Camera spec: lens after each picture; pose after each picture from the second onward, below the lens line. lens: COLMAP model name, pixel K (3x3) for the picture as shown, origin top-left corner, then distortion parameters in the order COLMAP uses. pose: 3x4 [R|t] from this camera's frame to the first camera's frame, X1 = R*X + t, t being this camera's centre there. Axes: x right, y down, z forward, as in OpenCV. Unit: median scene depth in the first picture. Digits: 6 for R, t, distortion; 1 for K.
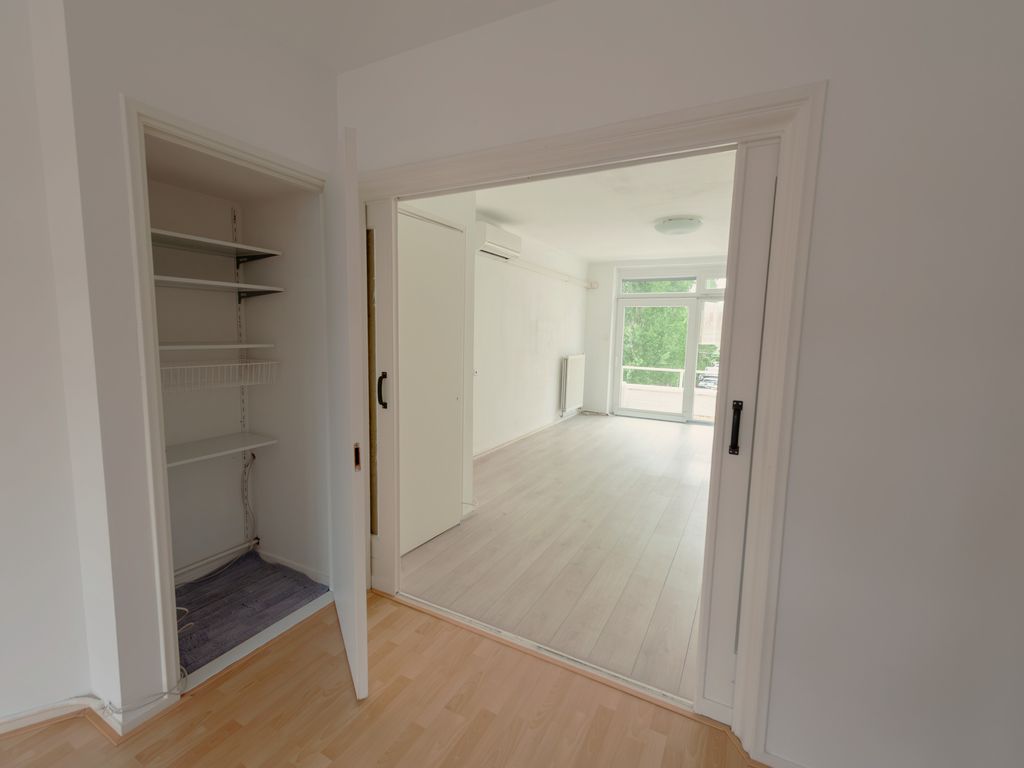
lens RADIAL K [[454.6, 0, 508.2], [0, 454.6, 383.1], [0, 0, 1]] dist [0.015724, -0.000345]
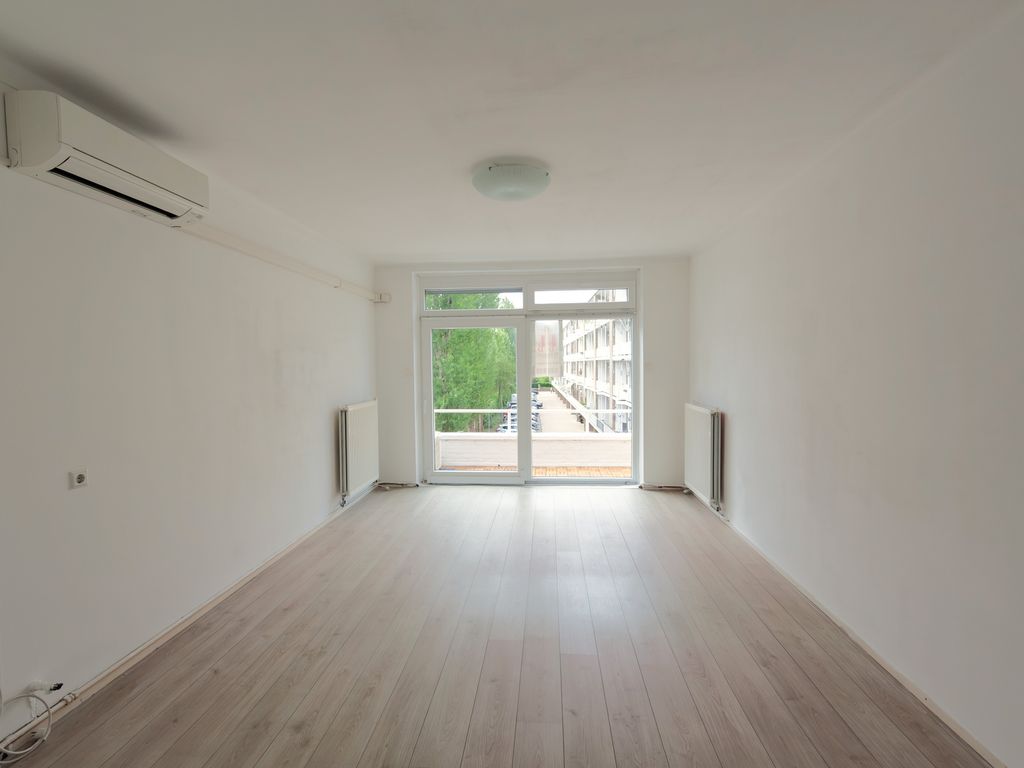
lens RADIAL K [[470.9, 0, 512.0], [0, 470.9, 384.0], [0, 0, 1]] dist [0.016004, -0.000679]
pose [[0.913320, -0.052039, 0.403905, 0.074097], [0.079448, 0.995513, -0.051390, -0.036310], [-0.399418, 0.079025, 0.913357, 0.302407]]
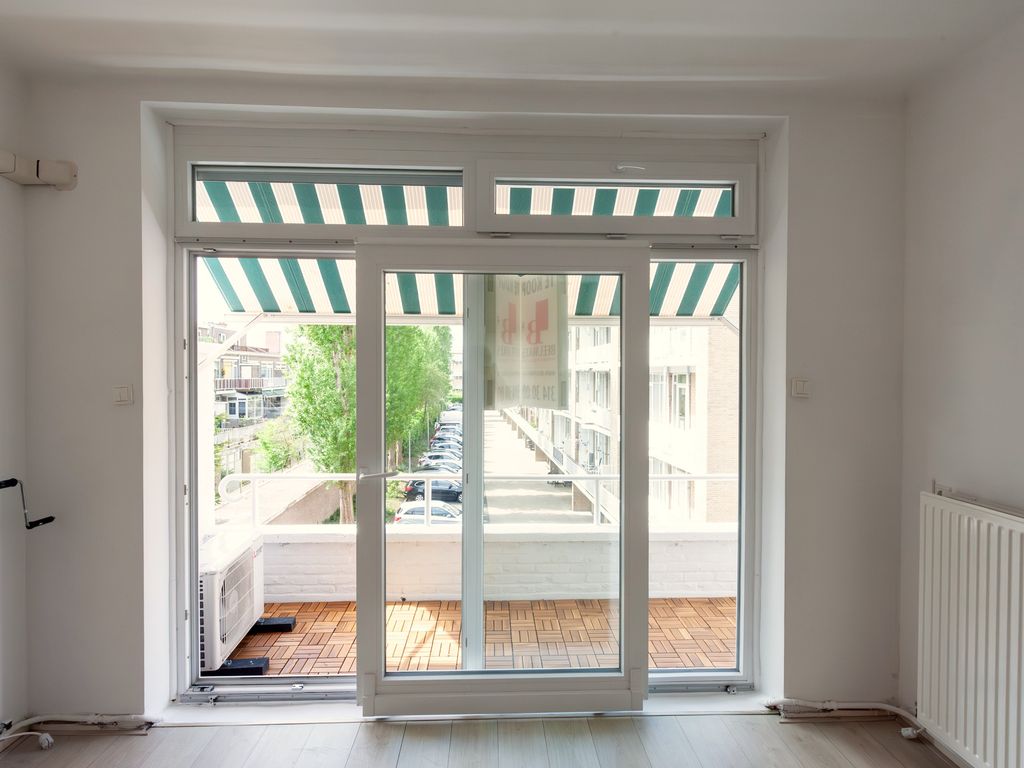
lens RADIAL K [[575.6, 0, 506.4], [0, 575.6, 384.1], [0, 0, 1]] dist [0.024828, 0.000084]
pose [[0.863468, -0.030490, 0.503481, 0.244913], [0.073571, 0.995109, -0.065912, -0.075087], [-0.499009, 0.093955, 0.861489, 0.669111]]
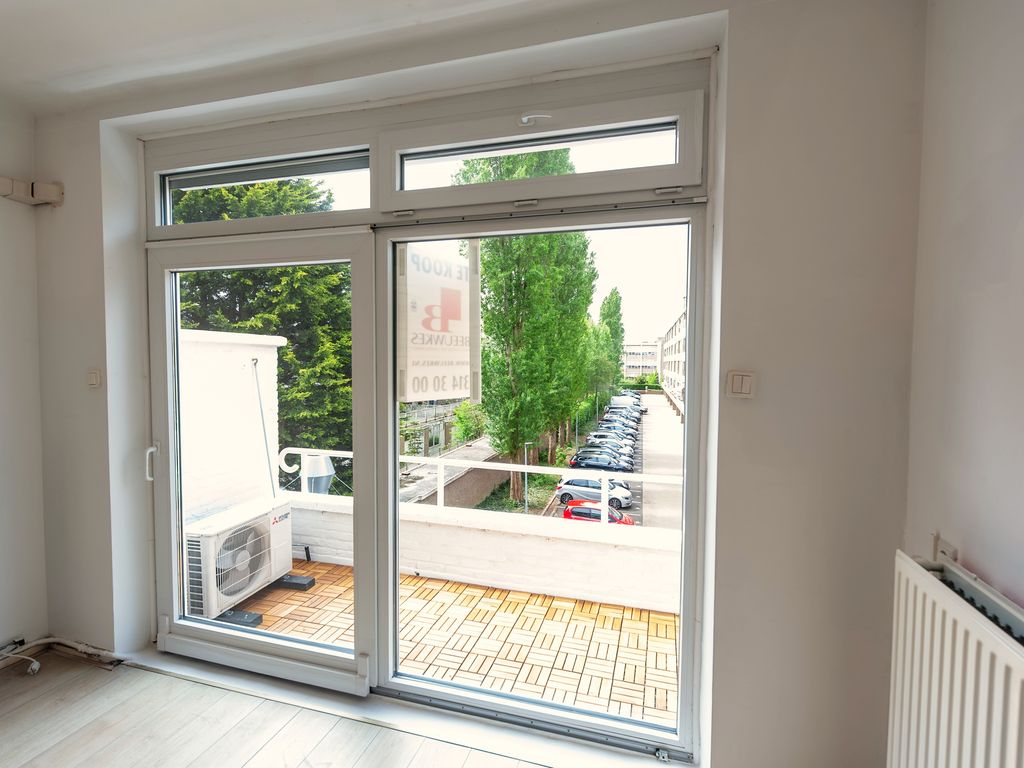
lens RADIAL K [[494.8, 0, 512.0], [0, 494.8, 384.0], [0, 0, 1]] dist [0.020776, -0.000072]
pose [[0.980148, -0.024617, 0.196735, 0.417500], [0.037157, 0.997488, -0.060309, -0.073611], [-0.194756, 0.066422, 0.978600, 0.683897]]
